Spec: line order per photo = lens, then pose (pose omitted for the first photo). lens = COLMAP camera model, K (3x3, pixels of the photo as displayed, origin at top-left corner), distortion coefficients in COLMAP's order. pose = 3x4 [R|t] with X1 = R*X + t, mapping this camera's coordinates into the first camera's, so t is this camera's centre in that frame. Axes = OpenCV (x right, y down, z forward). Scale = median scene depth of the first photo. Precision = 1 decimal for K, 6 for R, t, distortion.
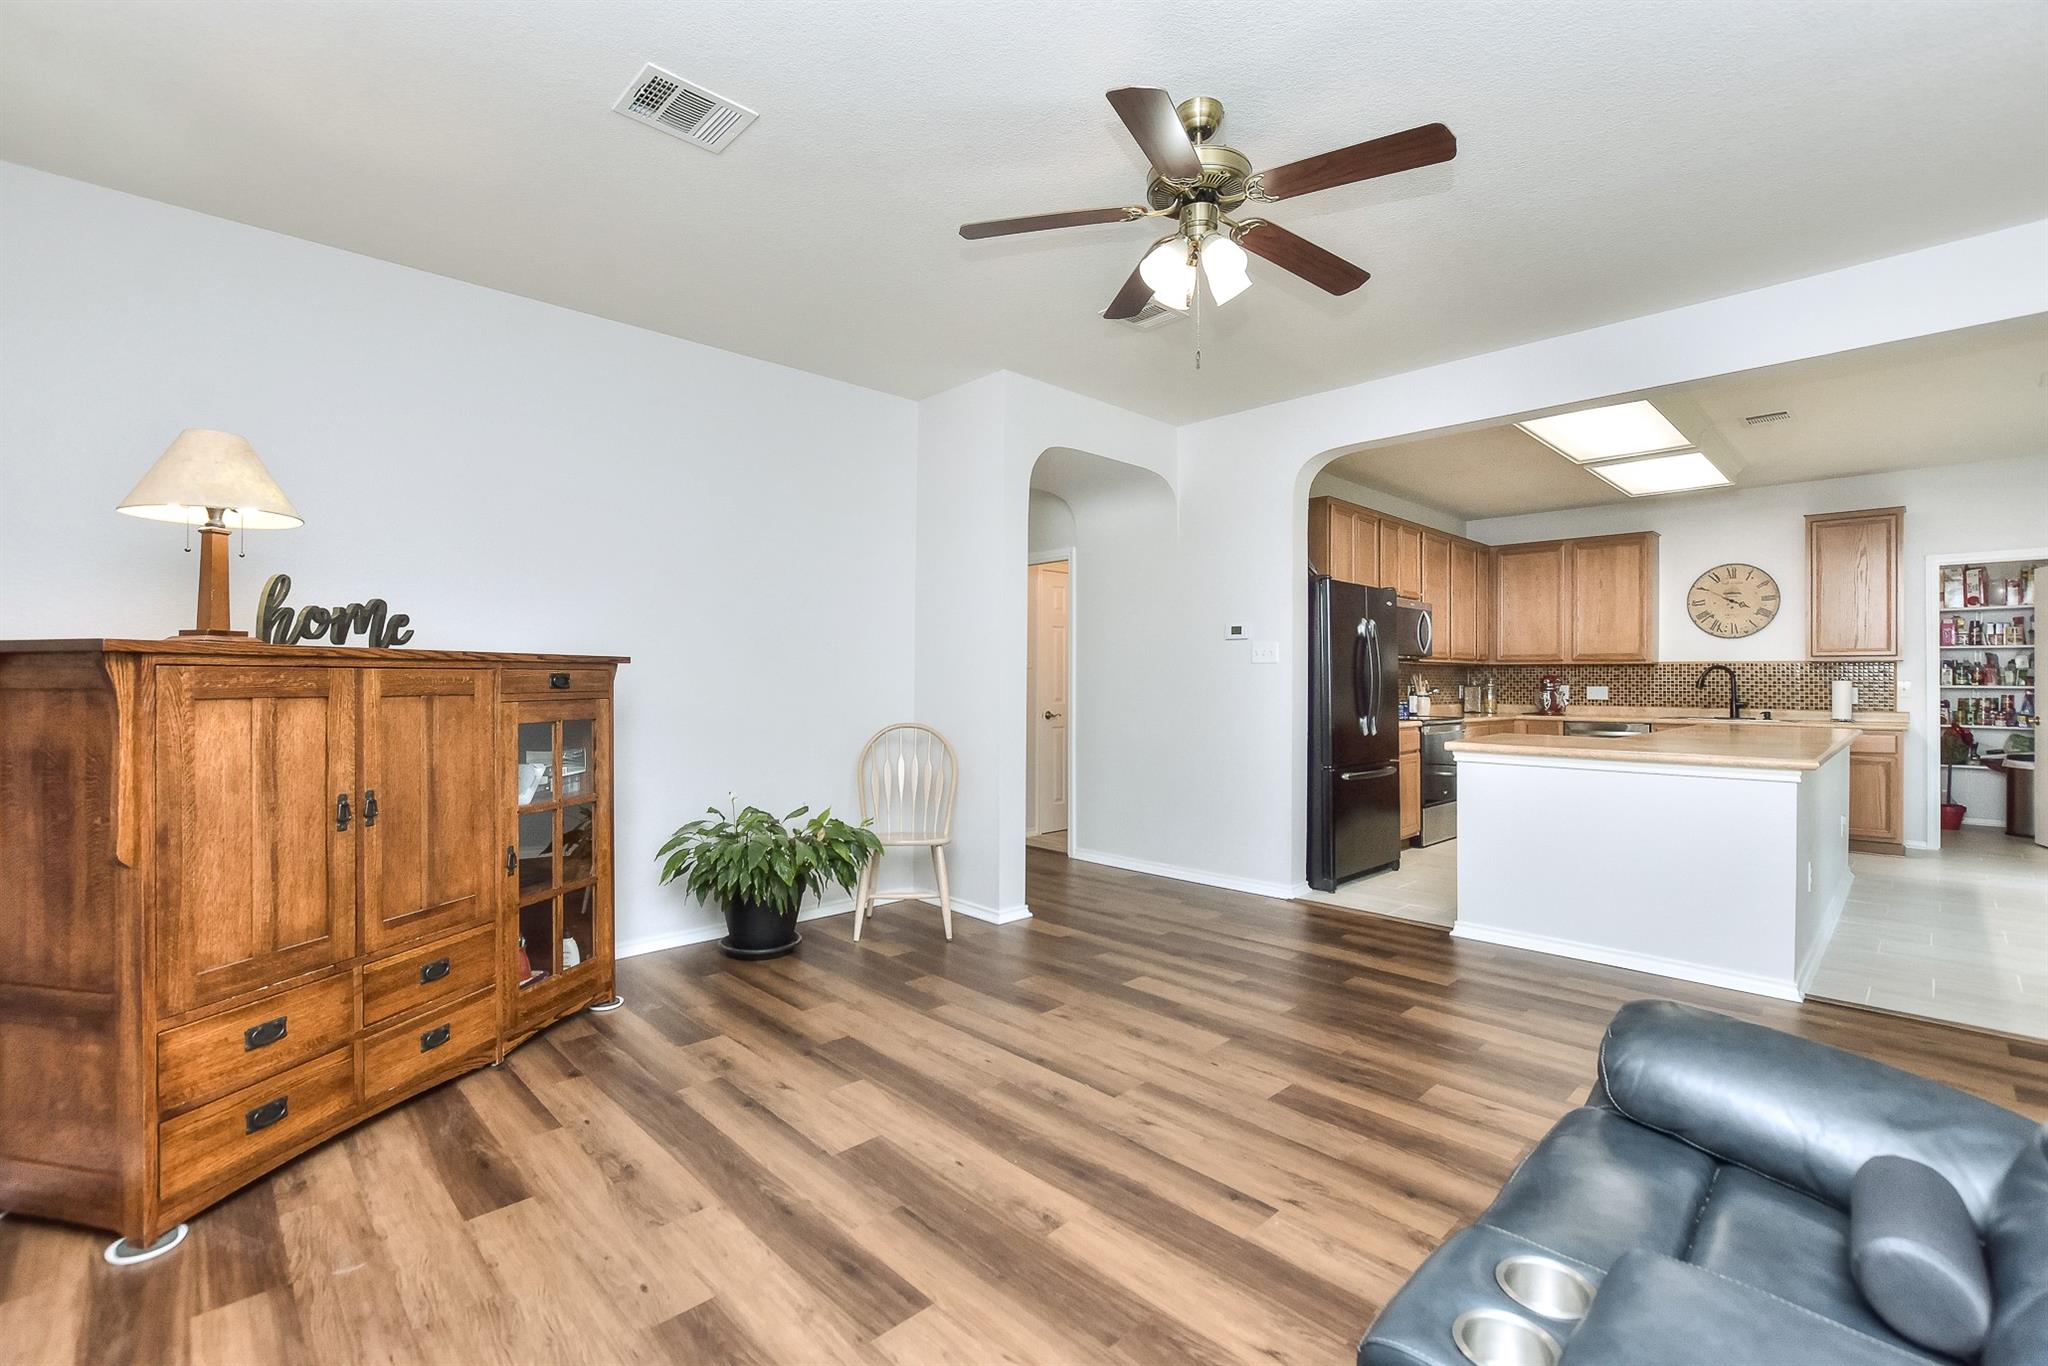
lens RADIAL K [[903.9, 0, 1041.2], [0, 903.9, 669.9], [0, 0, 1]] dist [-0.023374, 0.004613]
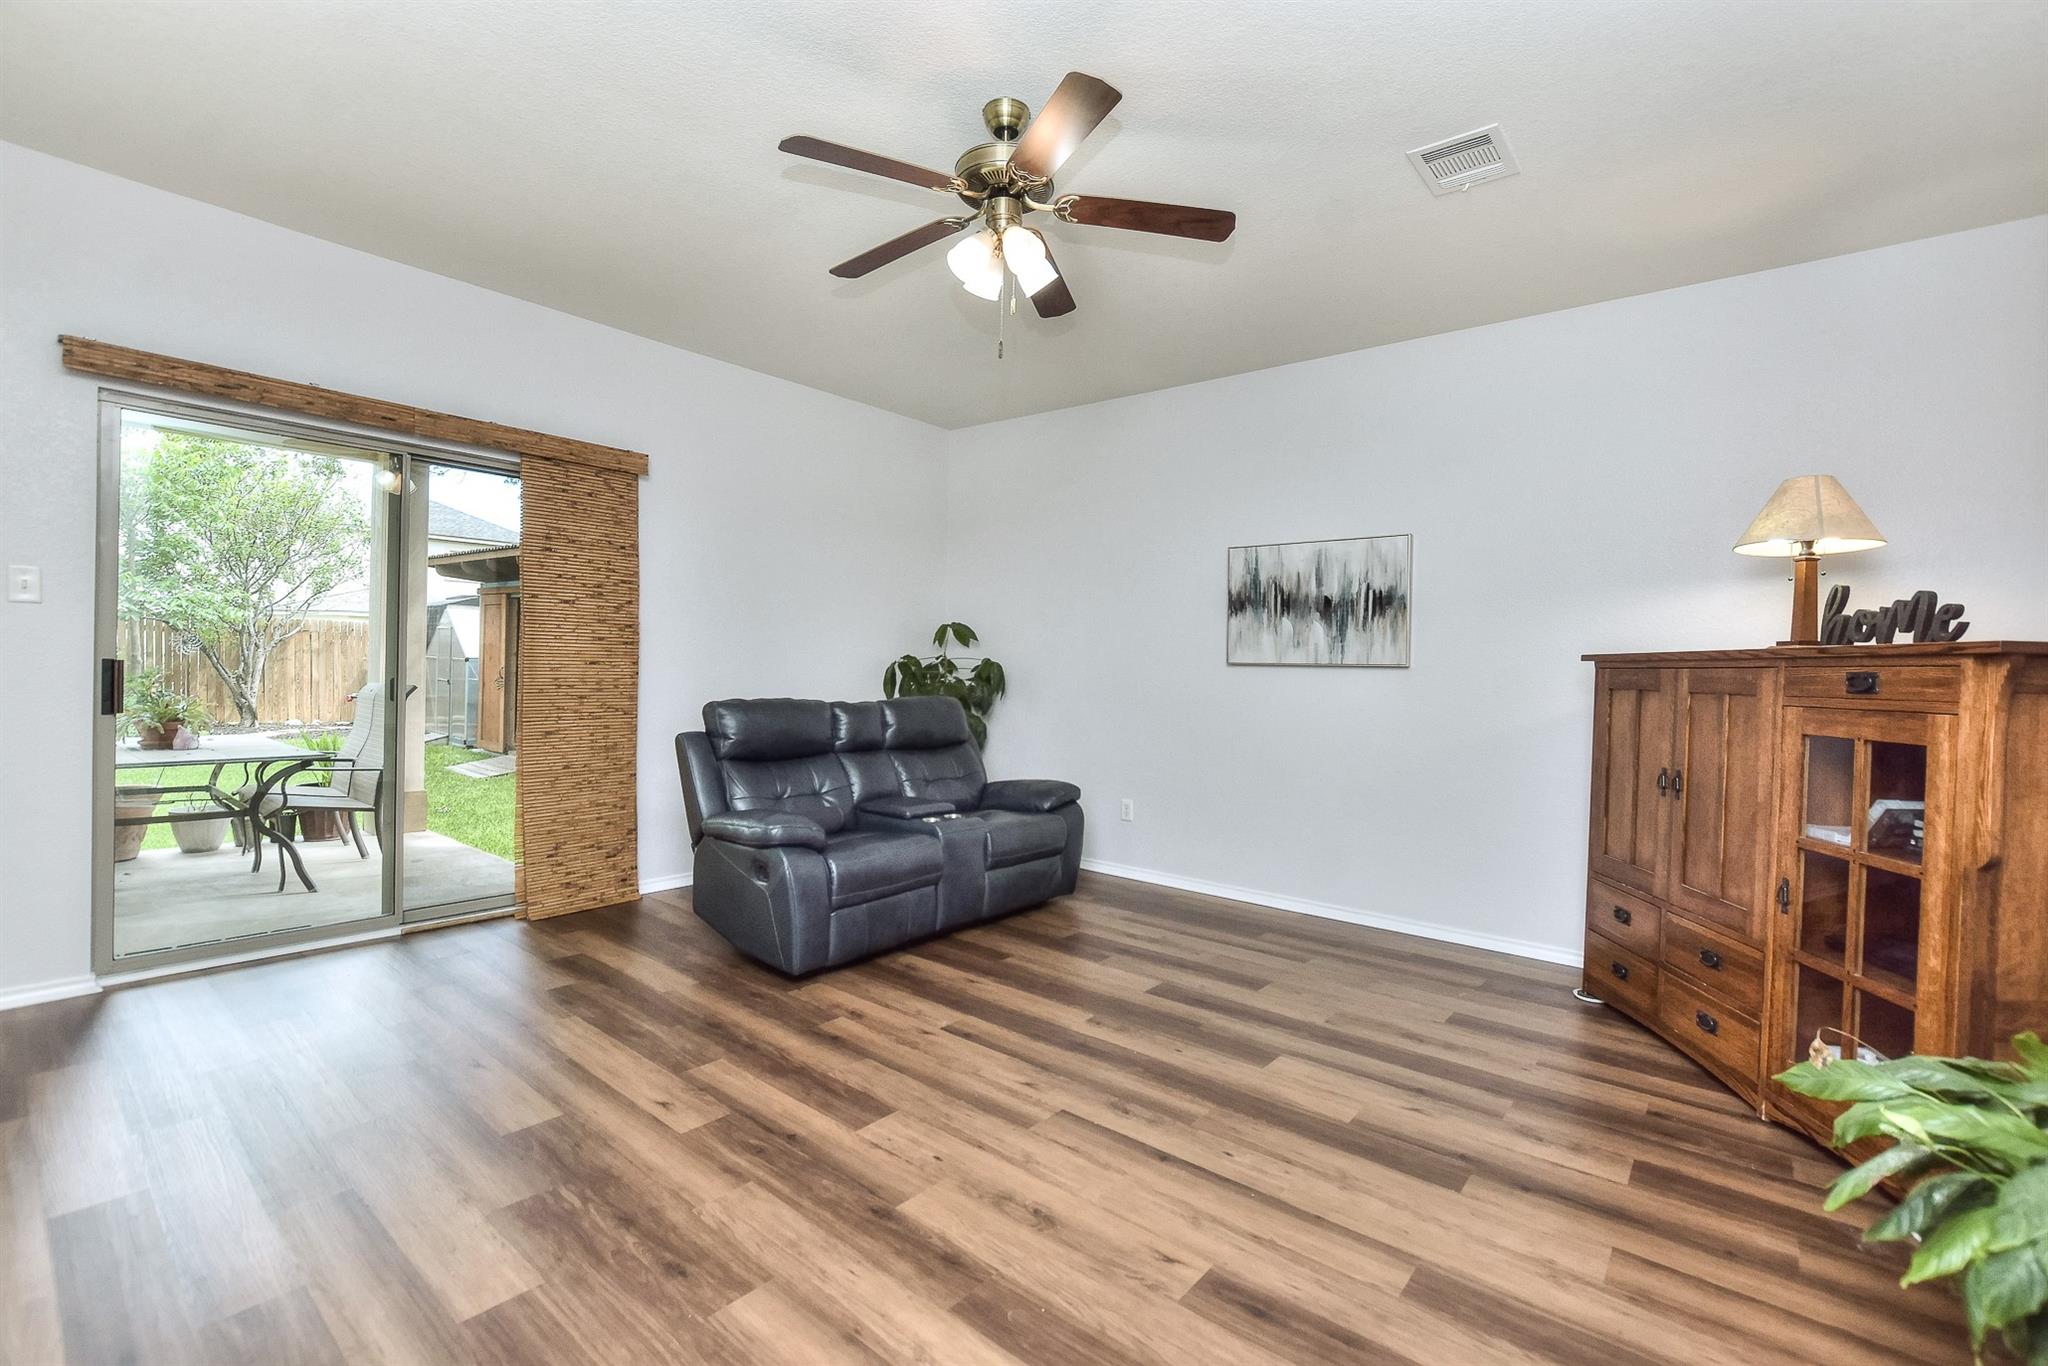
lens RADIAL K [[903.9, 0, 1026.8], [0, 903.9, 671.1], [0, 0, 1]] dist [-0.023374, 0.004613]
pose [[-0.994881, -0.026701, -0.097460, 0.165956], [-0.026756, 0.999642, -0.000746, 0.018218], [0.097445, 0.001865, -0.995239, 1.442243]]
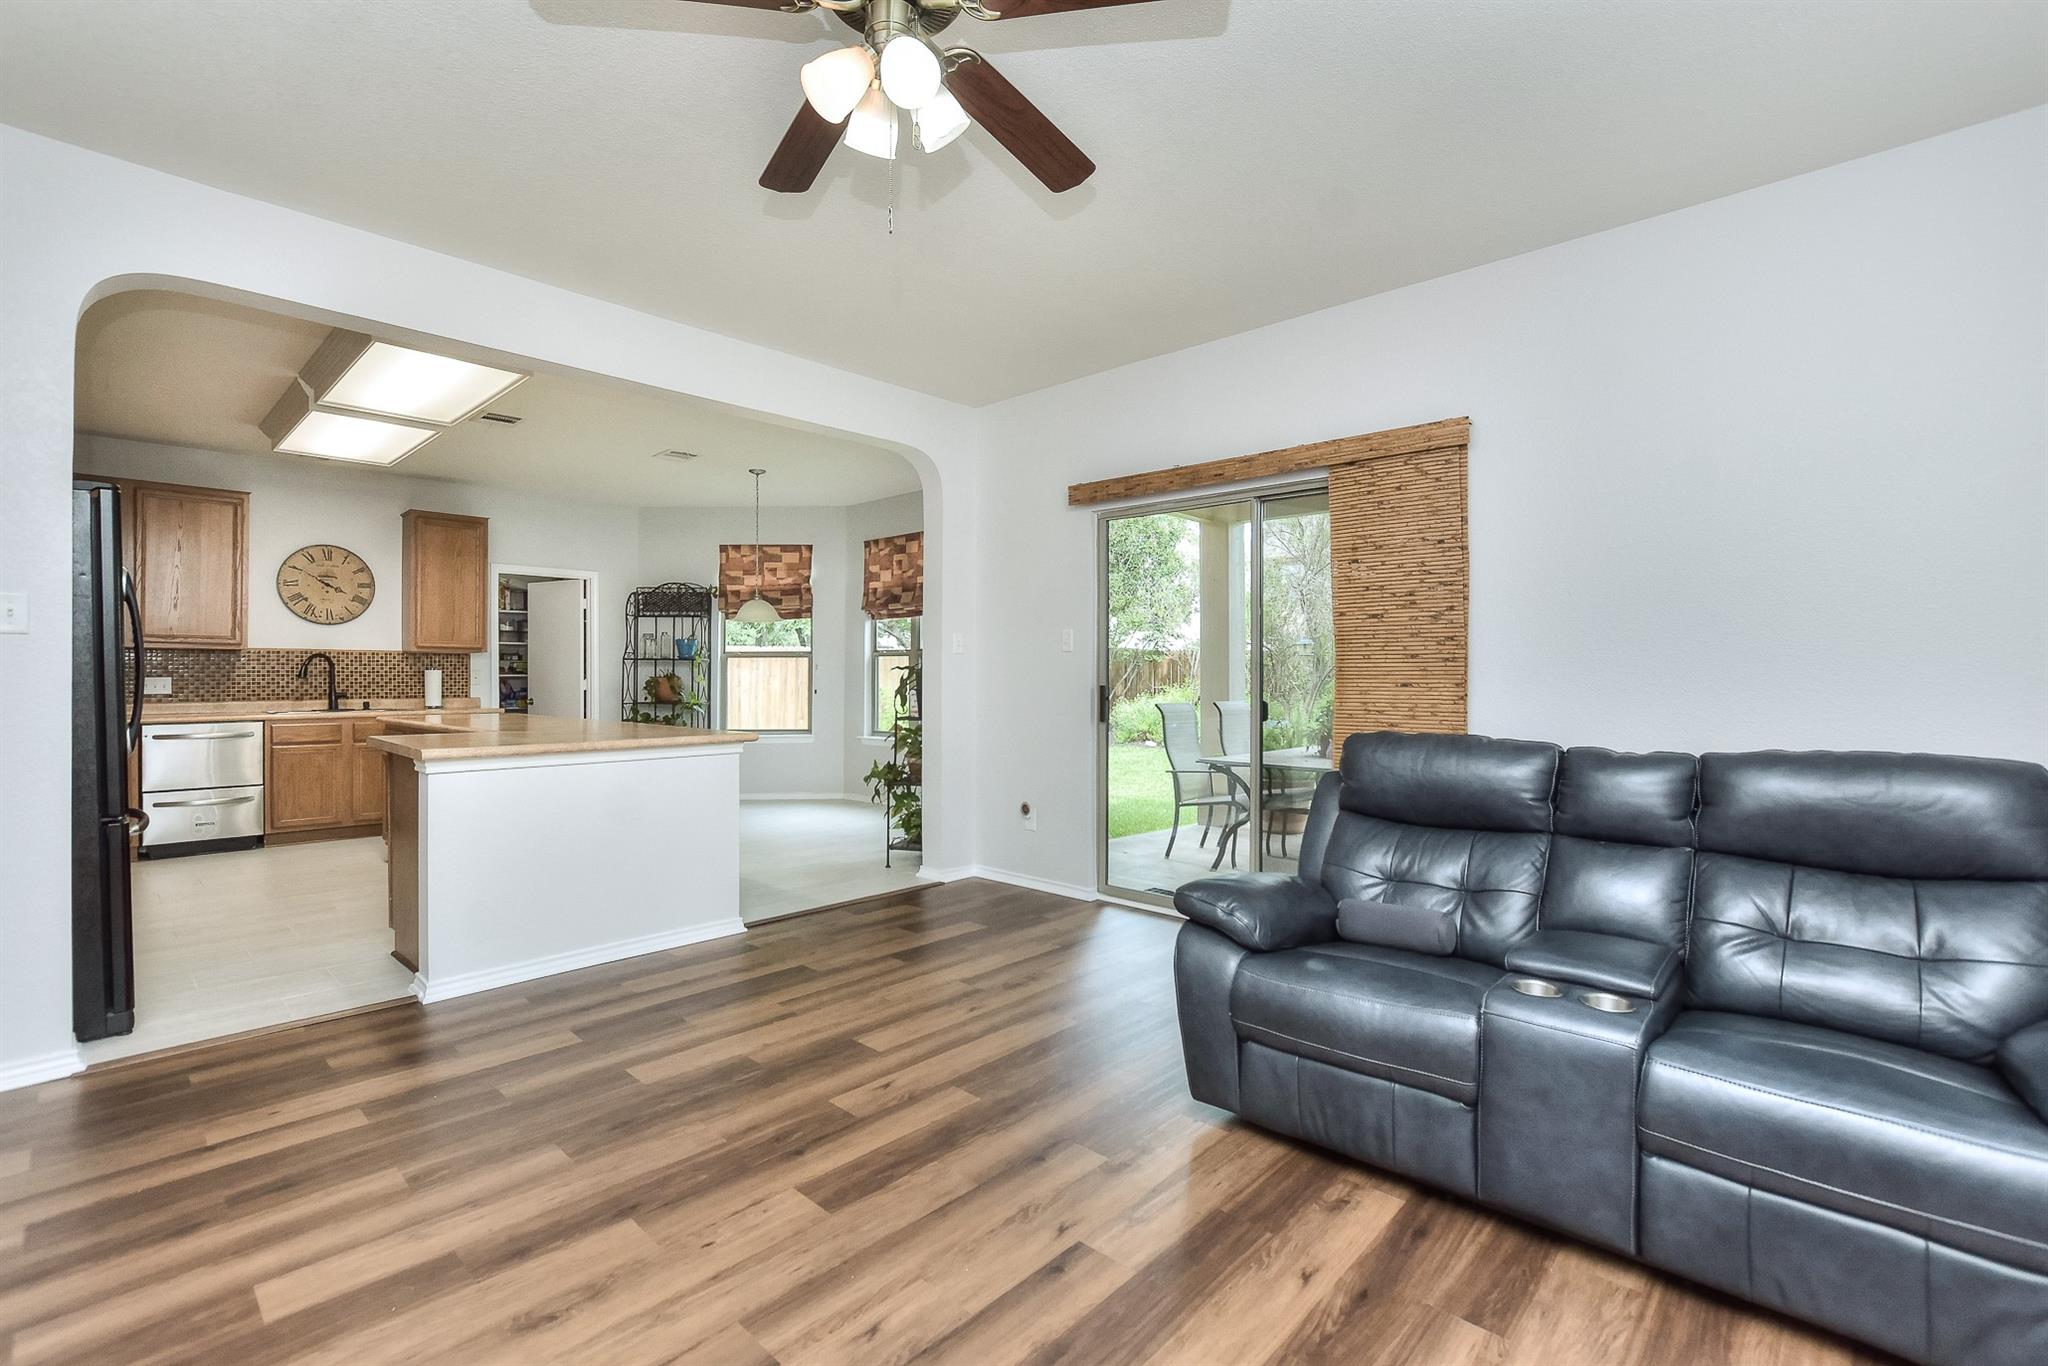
lens RADIAL K [[903.9, 0, 1010.6], [0, 903.9, 669.6], [0, 0, 1]] dist [-0.023374, 0.004613]
pose [[-0.031715, -0.000787, 0.999497, -0.387563], [-0.010238, 0.999947, 0.000462, 0.008377], [-0.999445, -0.010218, -0.031722, 0.653774]]
